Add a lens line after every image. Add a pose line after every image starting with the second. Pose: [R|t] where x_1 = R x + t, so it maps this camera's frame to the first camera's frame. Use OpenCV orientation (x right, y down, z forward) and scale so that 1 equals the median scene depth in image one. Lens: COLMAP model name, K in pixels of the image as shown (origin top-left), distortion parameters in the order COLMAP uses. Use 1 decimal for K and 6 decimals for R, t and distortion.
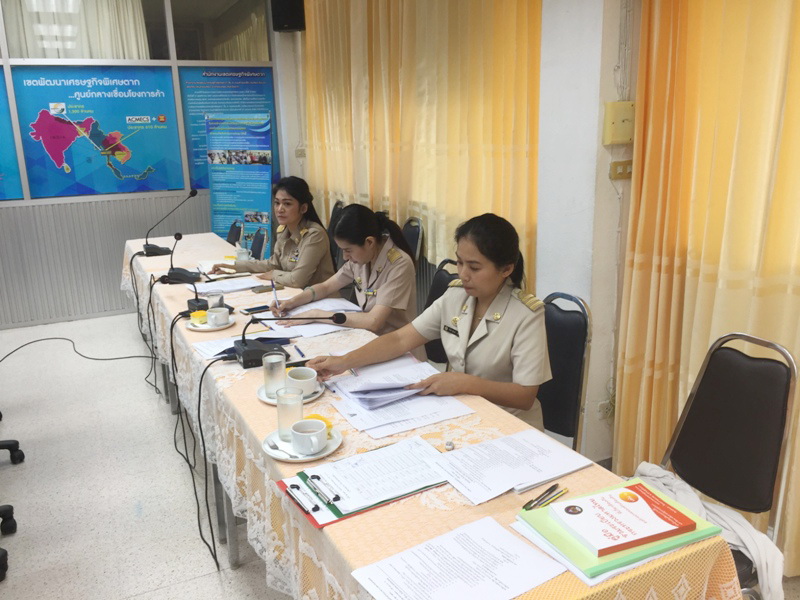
lens RADIAL K [[685.5, 0, 400.0], [0, 685.5, 300.0], [0, 0, 1]] dist [0.086715, -0.141172]
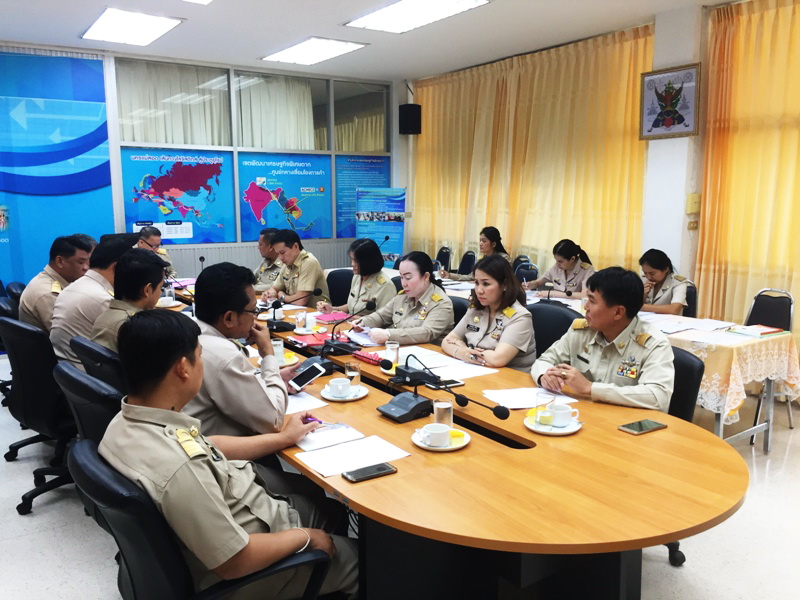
lens RADIAL K [[685.5, 0, 400.0], [0, 685.5, 300.0], [0, 0, 1]] dist [0.086715, -0.141172]
pose [[0.990158, 0.005568, 0.139843, -0.404735], [0.007217, 0.995848, -0.090746, 0.105518], [-0.139767, 0.090862, 0.986007, -0.441299]]
